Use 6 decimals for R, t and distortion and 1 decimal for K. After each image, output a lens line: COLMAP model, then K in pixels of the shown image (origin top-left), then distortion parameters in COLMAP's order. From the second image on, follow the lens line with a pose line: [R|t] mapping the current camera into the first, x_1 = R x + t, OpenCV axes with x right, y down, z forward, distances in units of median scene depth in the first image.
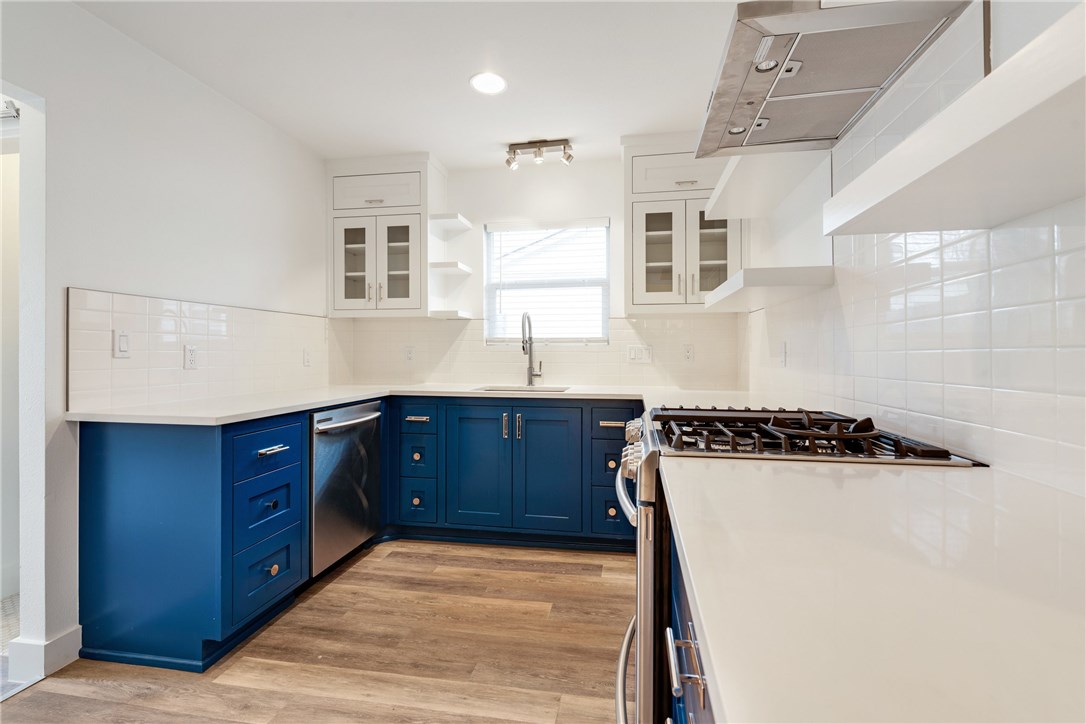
lens RADIAL K [[499.7, 0, 543.0], [0, 499.7, 362.0], [0, 0, 1]] dist [0.000106, 0.000028]
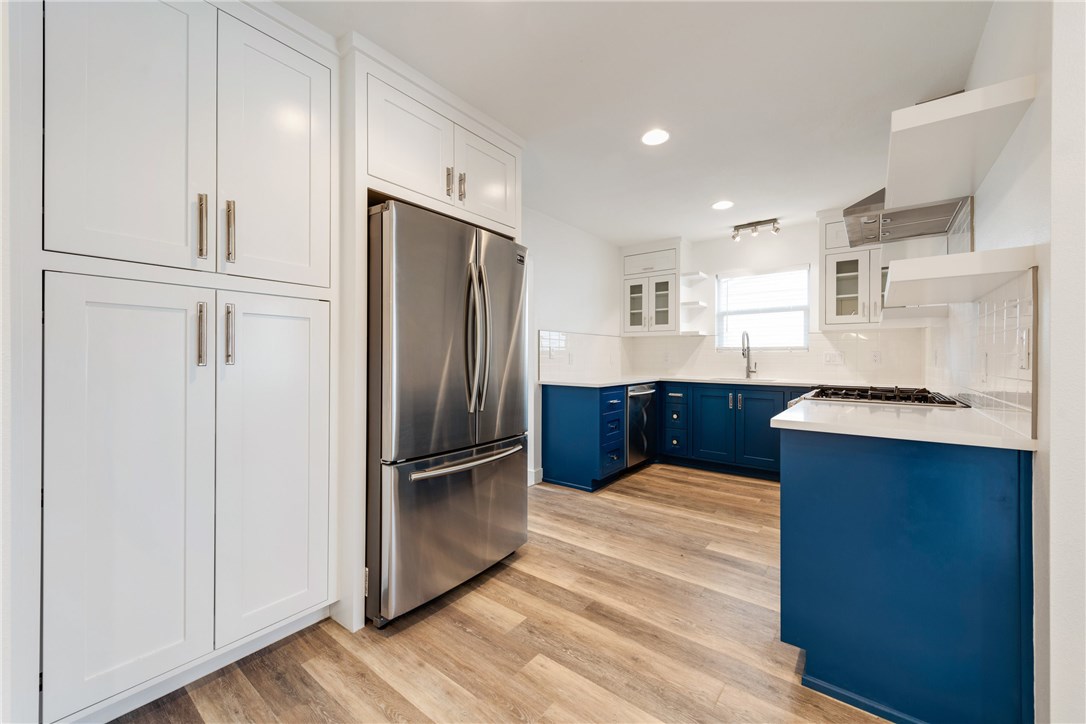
lens RADIAL K [[430.5, 0, 543.0], [0, 430.5, 362.0], [0, 0, 1]] dist [0.003999, 0.000097]
pose [[0.889932, 0.006122, -0.456052, 0.018942], [-0.010068, 0.999930, -0.006224, 0.012509], [0.455982, 0.010131, 0.889932, -0.506128]]
